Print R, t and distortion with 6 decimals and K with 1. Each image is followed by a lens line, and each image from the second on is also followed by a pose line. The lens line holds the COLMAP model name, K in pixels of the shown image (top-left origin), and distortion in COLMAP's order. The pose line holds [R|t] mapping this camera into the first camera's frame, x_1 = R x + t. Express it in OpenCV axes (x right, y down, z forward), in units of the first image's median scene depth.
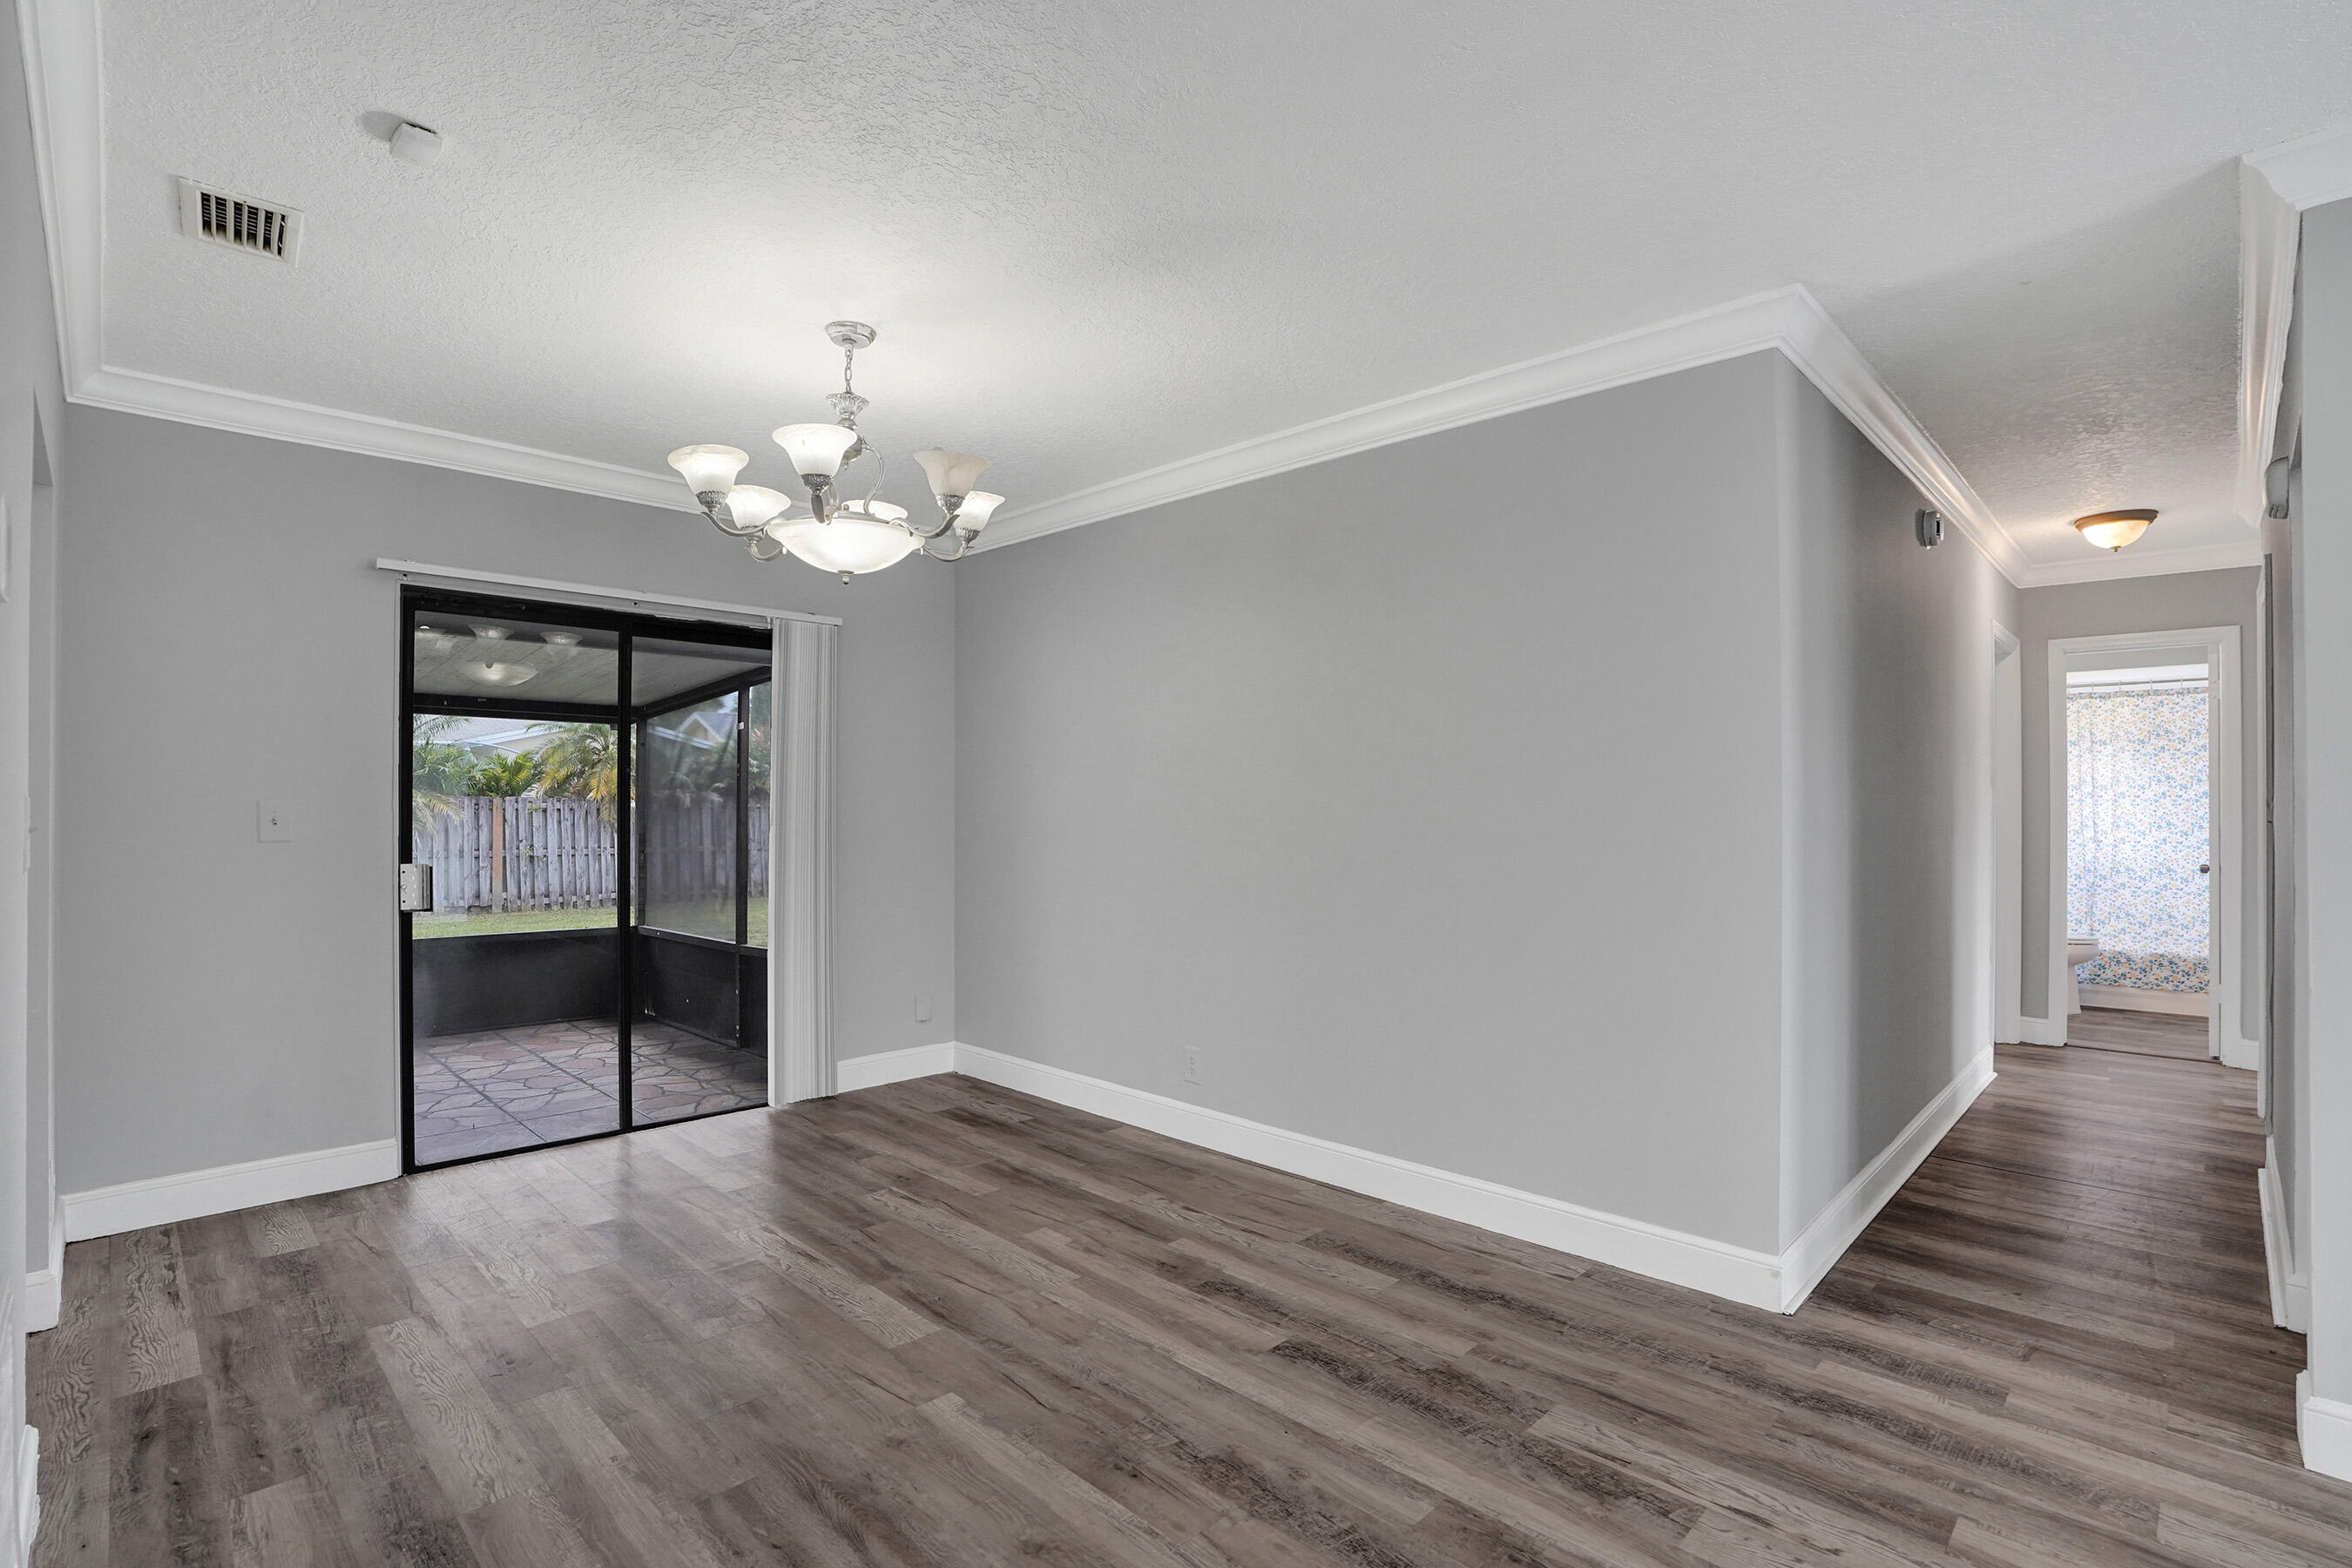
lens RADIAL K [[1097.1, 0, 1165.3], [0, 1097.1, 822.2], [0, 0, 1]] dist [-0.057949, 0.020022]
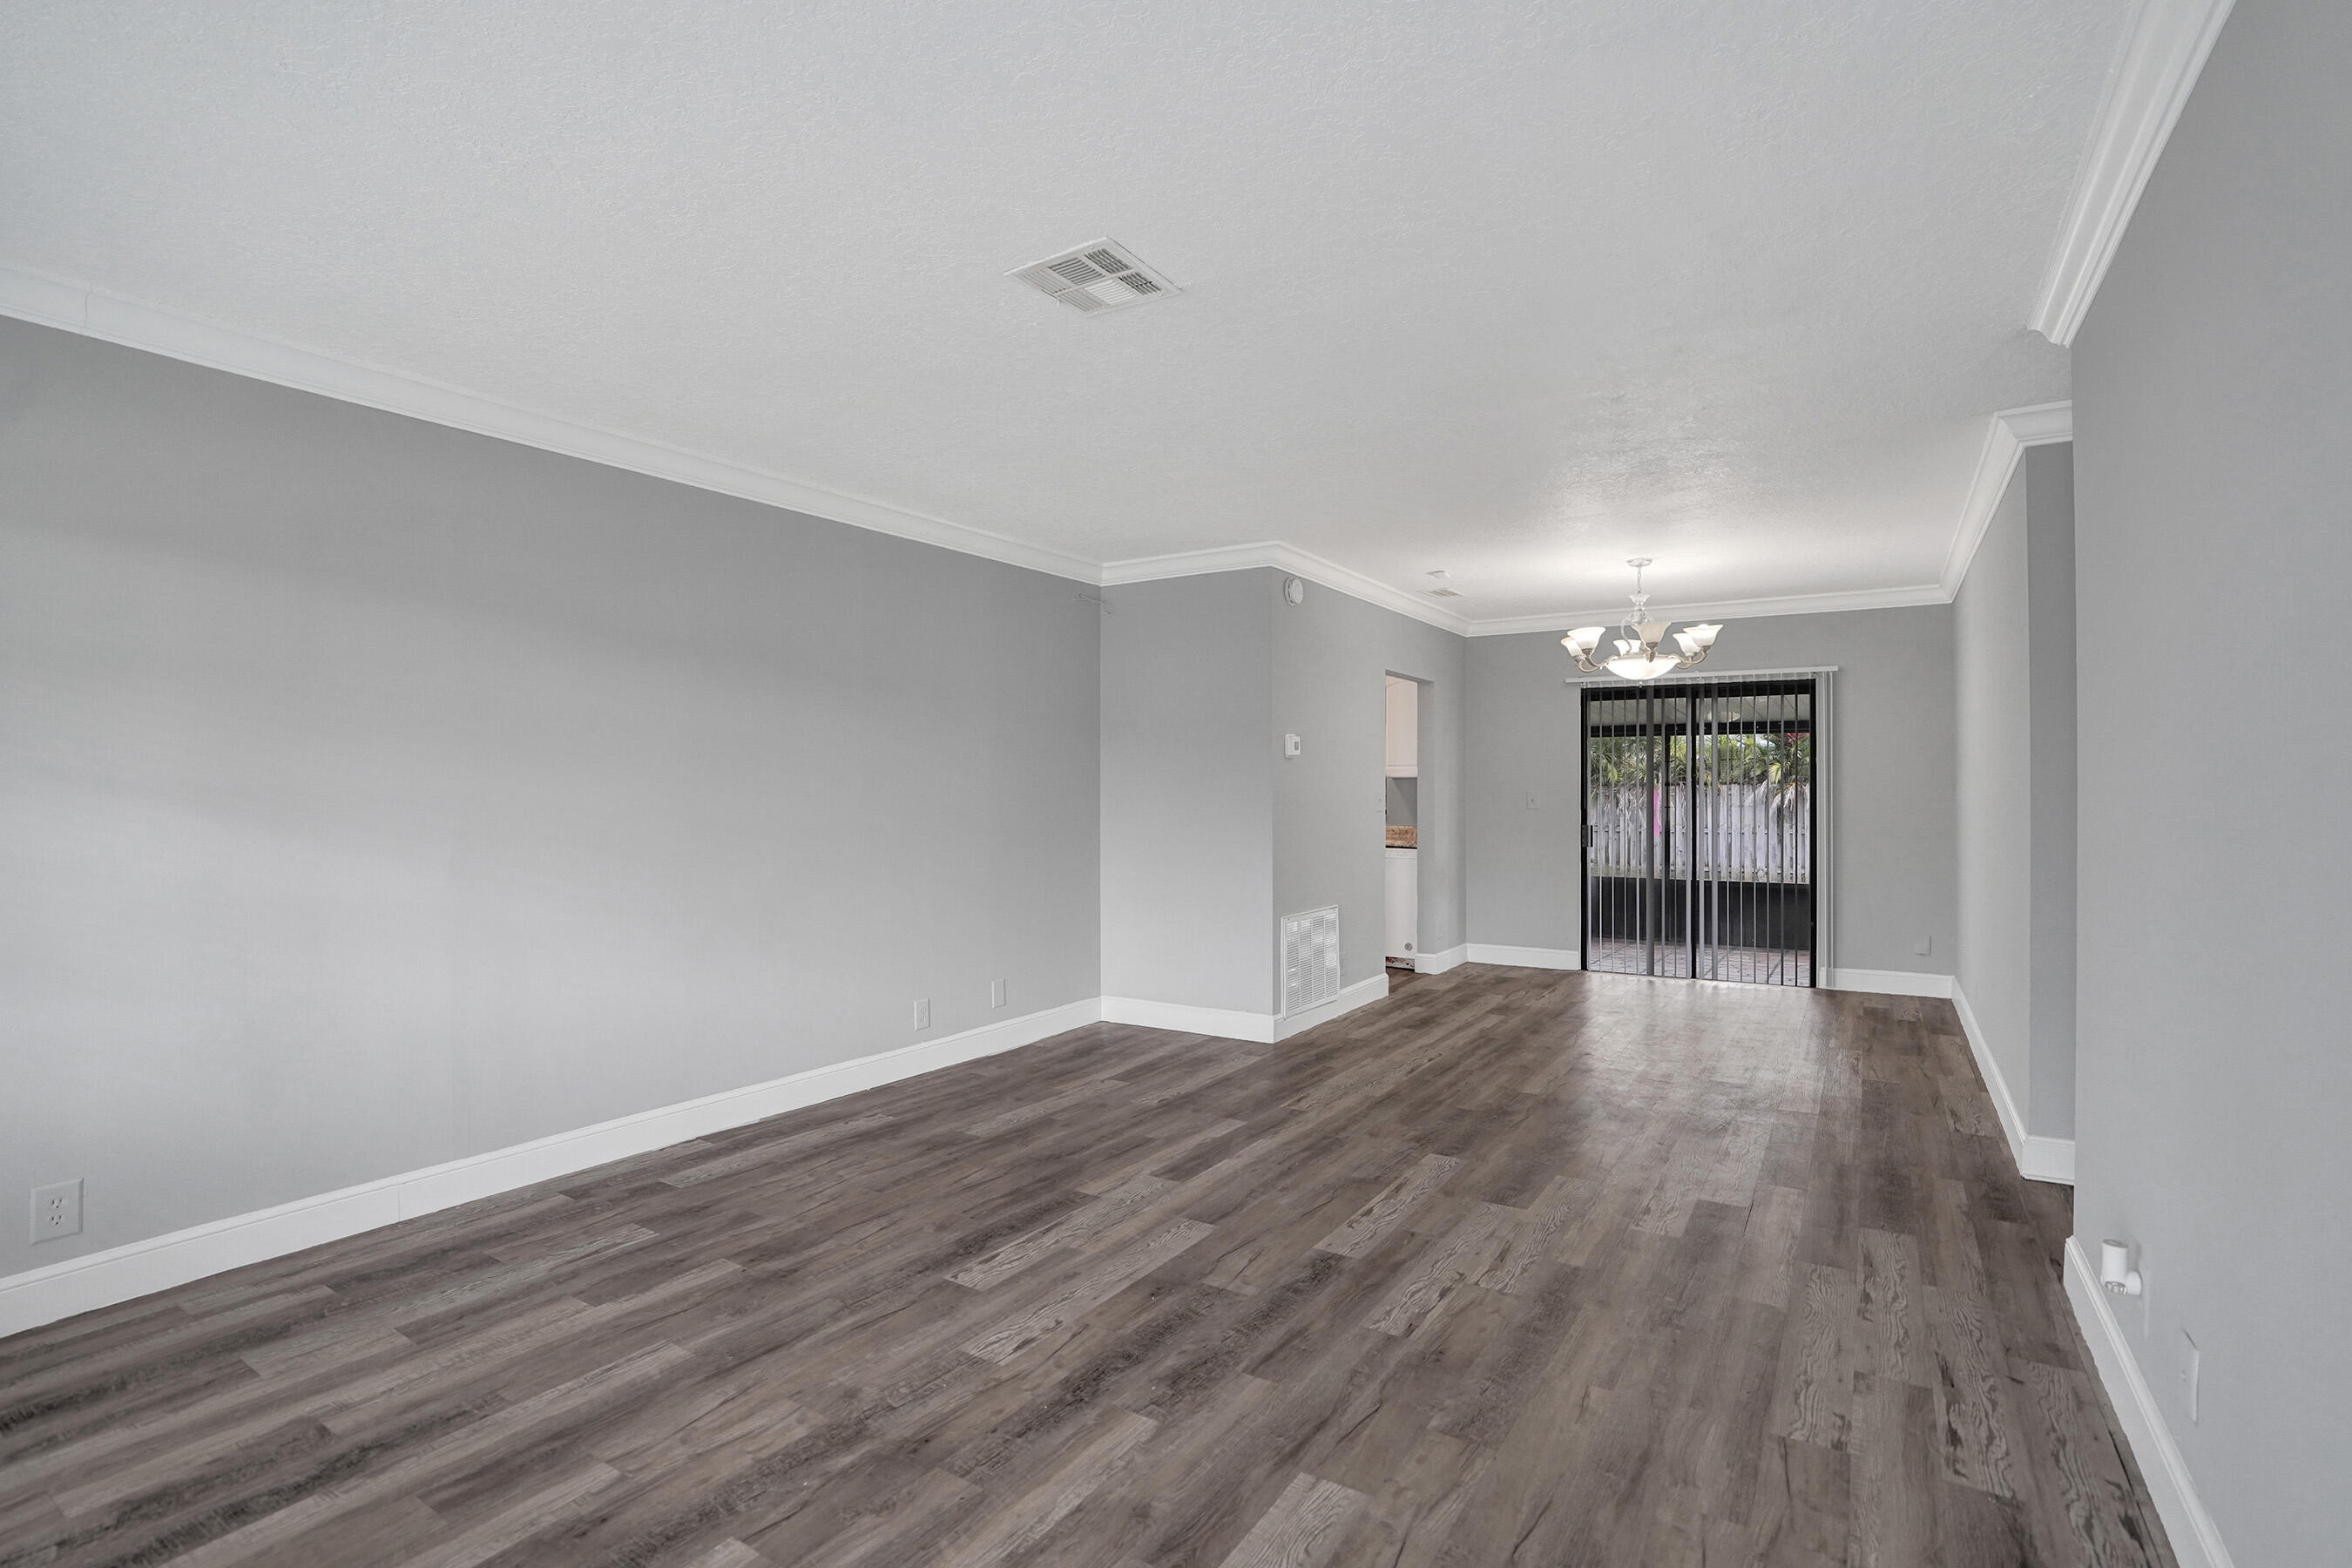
lens RADIAL K [[1097.1, 0, 1211.0], [0, 1097.1, 808.0], [0, 0, 1]] dist [-0.057949, 0.020022]
pose [[0.237931, 0.007398, -0.971254, 1.388933], [-0.012908, 0.999907, 0.004454, 0.016009], [0.971196, 0.011477, 0.238005, -0.245920]]
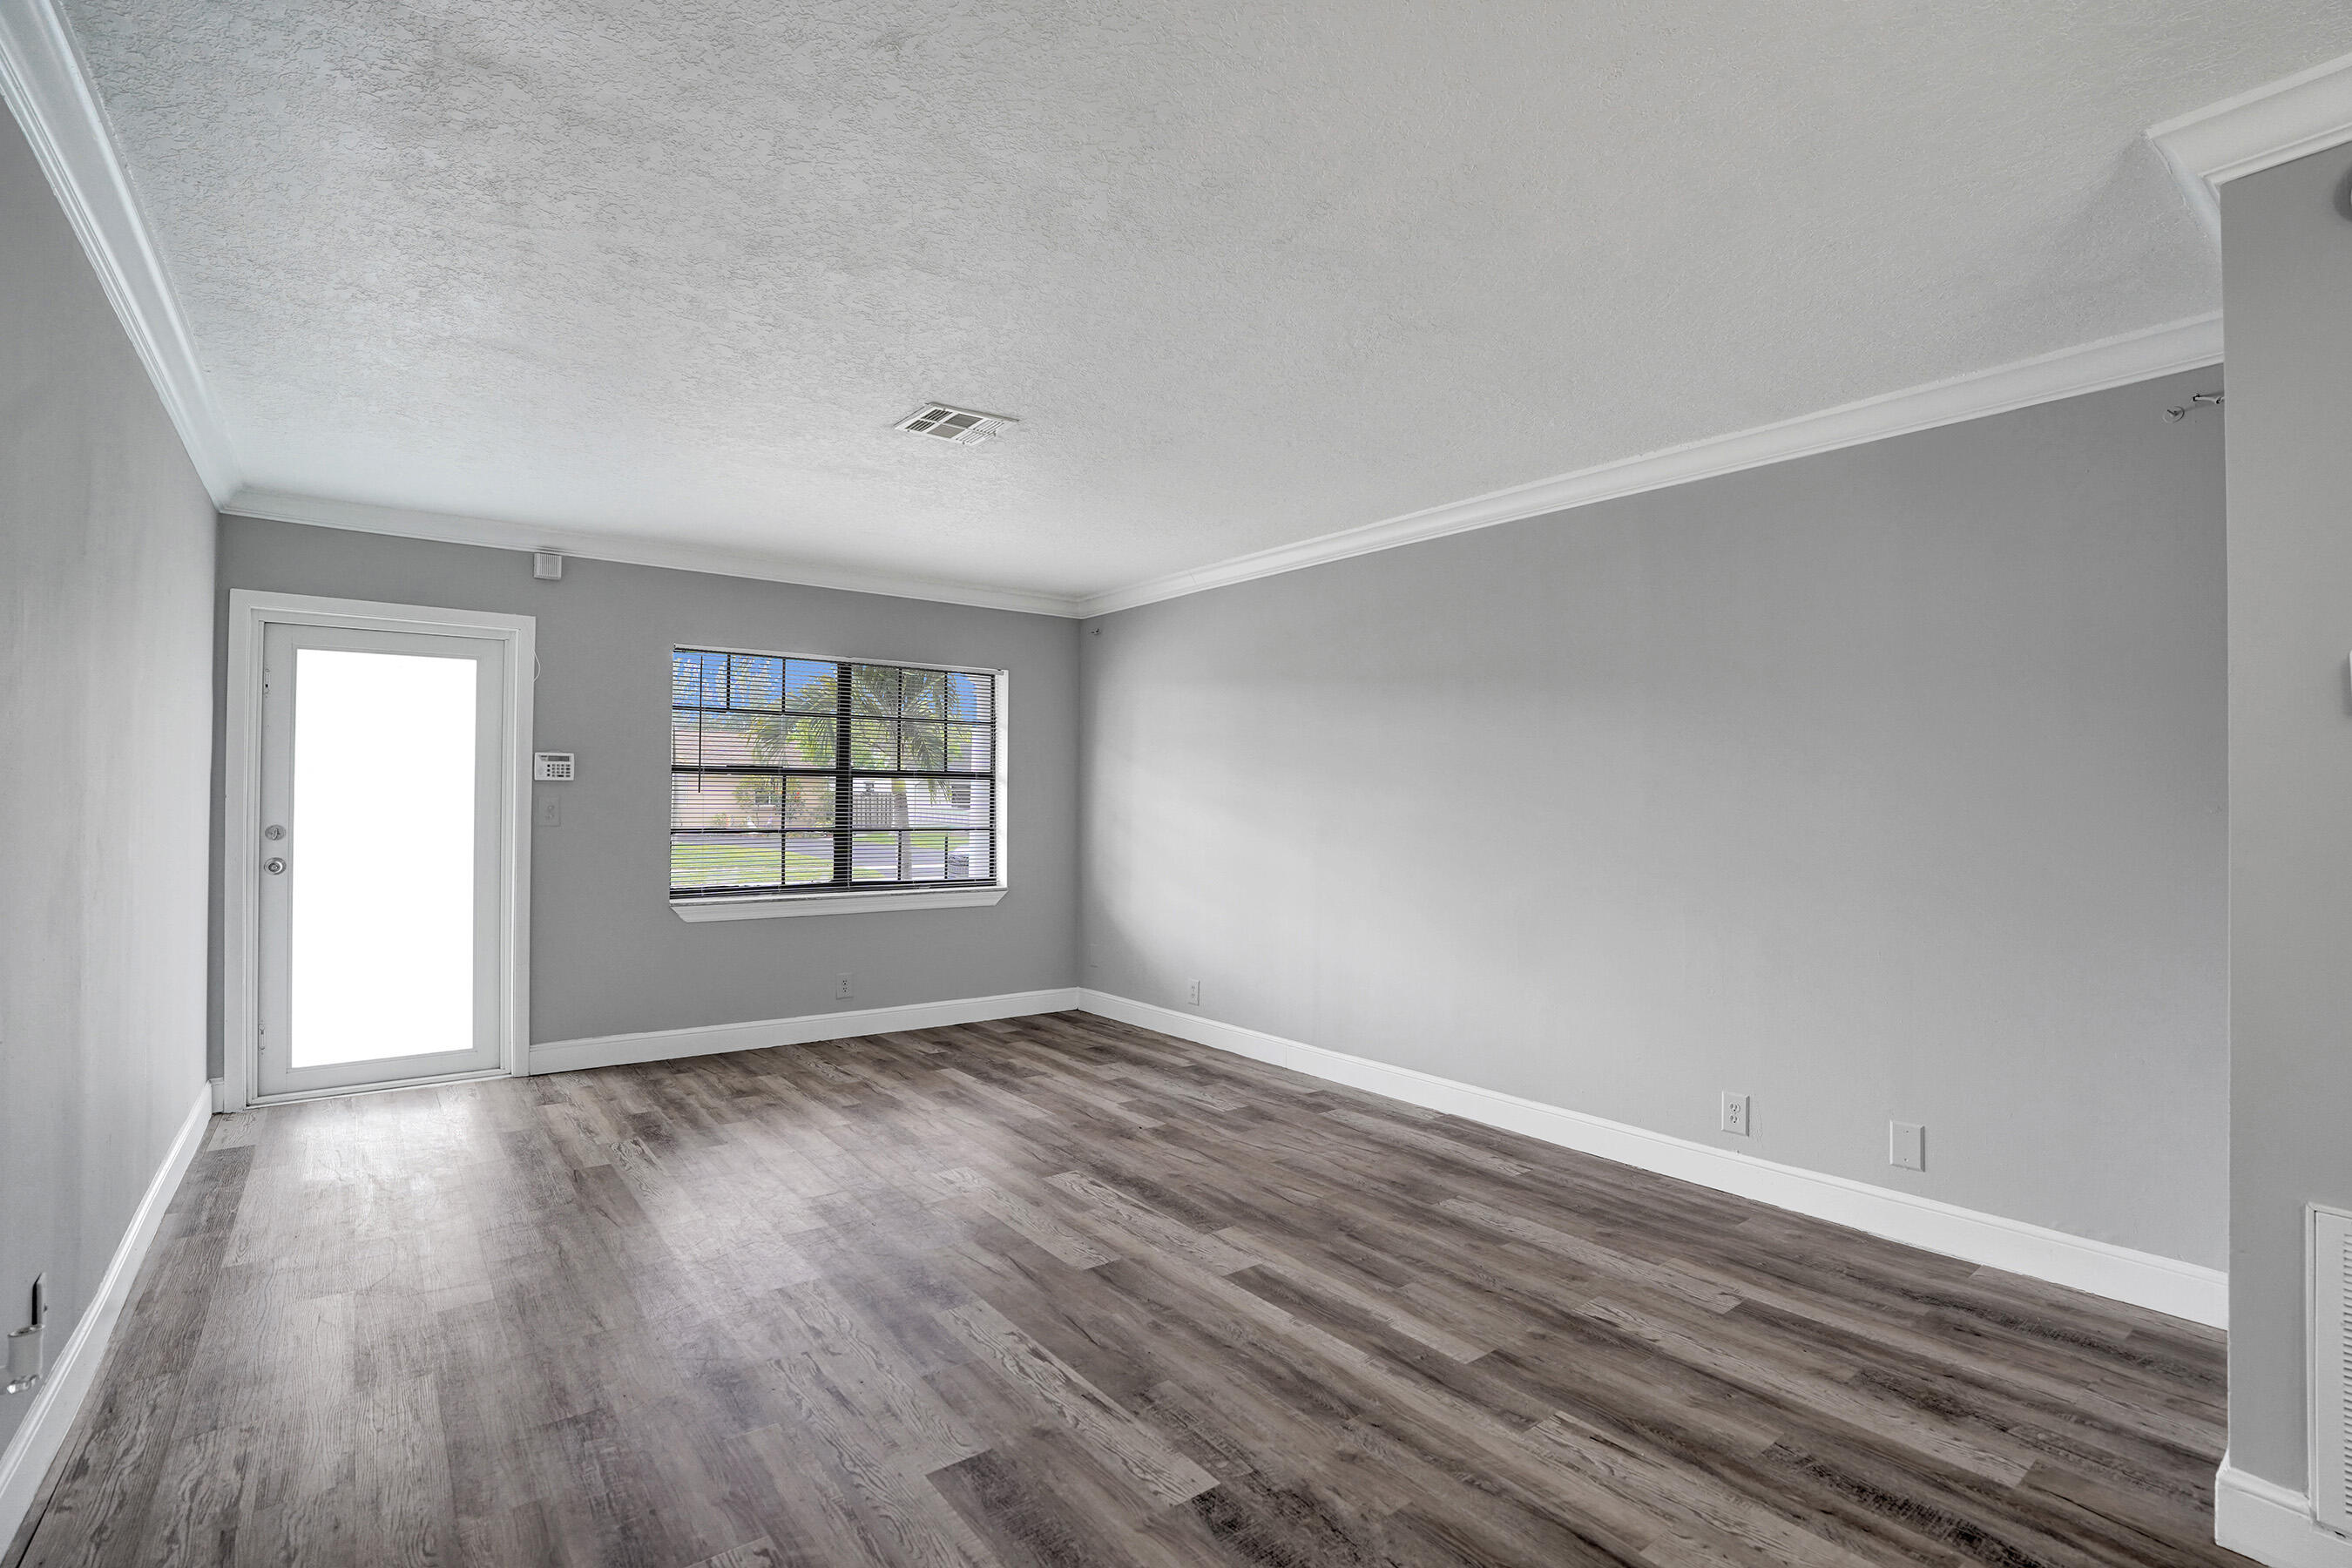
lens RADIAL K [[1097.1, 0, 1163.2], [0, 1097.1, 787.0], [0, 0, 1]] dist [-0.057949, 0.020022]
pose [[-0.990381, -0.004844, 0.138285, 0.194919], [-0.004283, 0.999981, 0.004355, -0.022319], [-0.138304, 0.003721, -0.990383, 0.956254]]
